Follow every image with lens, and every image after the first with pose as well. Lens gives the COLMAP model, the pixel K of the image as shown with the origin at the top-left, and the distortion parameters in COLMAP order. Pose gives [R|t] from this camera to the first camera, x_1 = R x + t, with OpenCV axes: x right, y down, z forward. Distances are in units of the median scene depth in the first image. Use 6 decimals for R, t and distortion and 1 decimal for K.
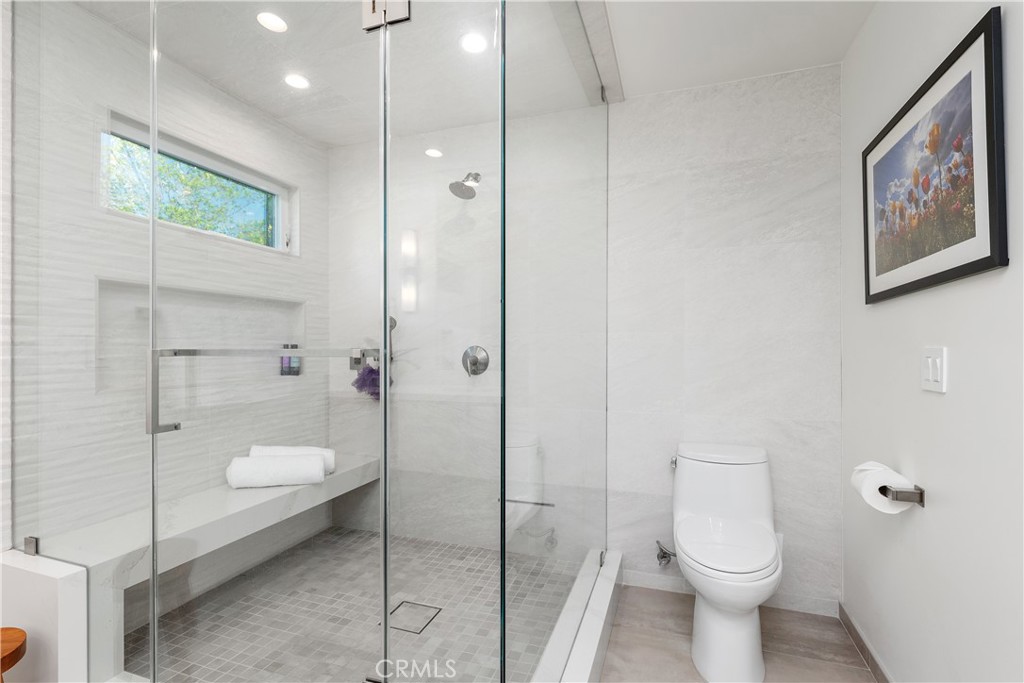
lens RADIAL K [[464.2, 0, 522.9], [0, 464.2, 348.8], [0, 0, 1]] dist [0.002388, 0.001330]
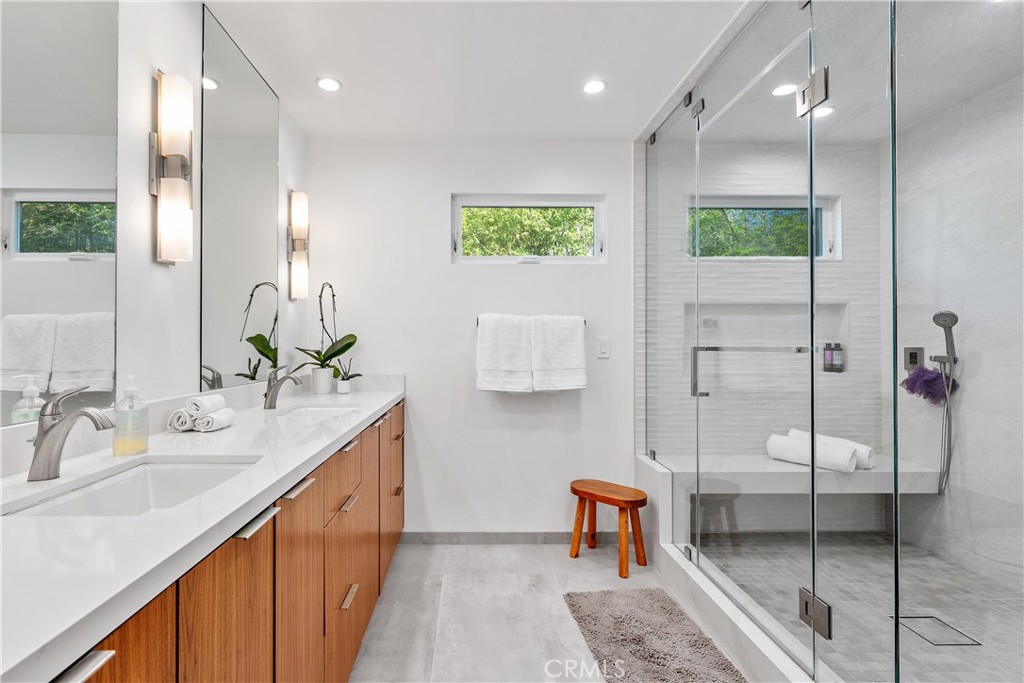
lens RADIAL K [[464.2, 0, 512.6], [0, 464.2, 343.1], [0, 0, 1]] dist [0.002388, 0.001330]
pose [[0.398819, -0.007084, -0.917002, 0.241120], [-0.003426, 0.999952, -0.009214, 0.003054], [0.917023, 0.006817, 0.398776, -0.138135]]
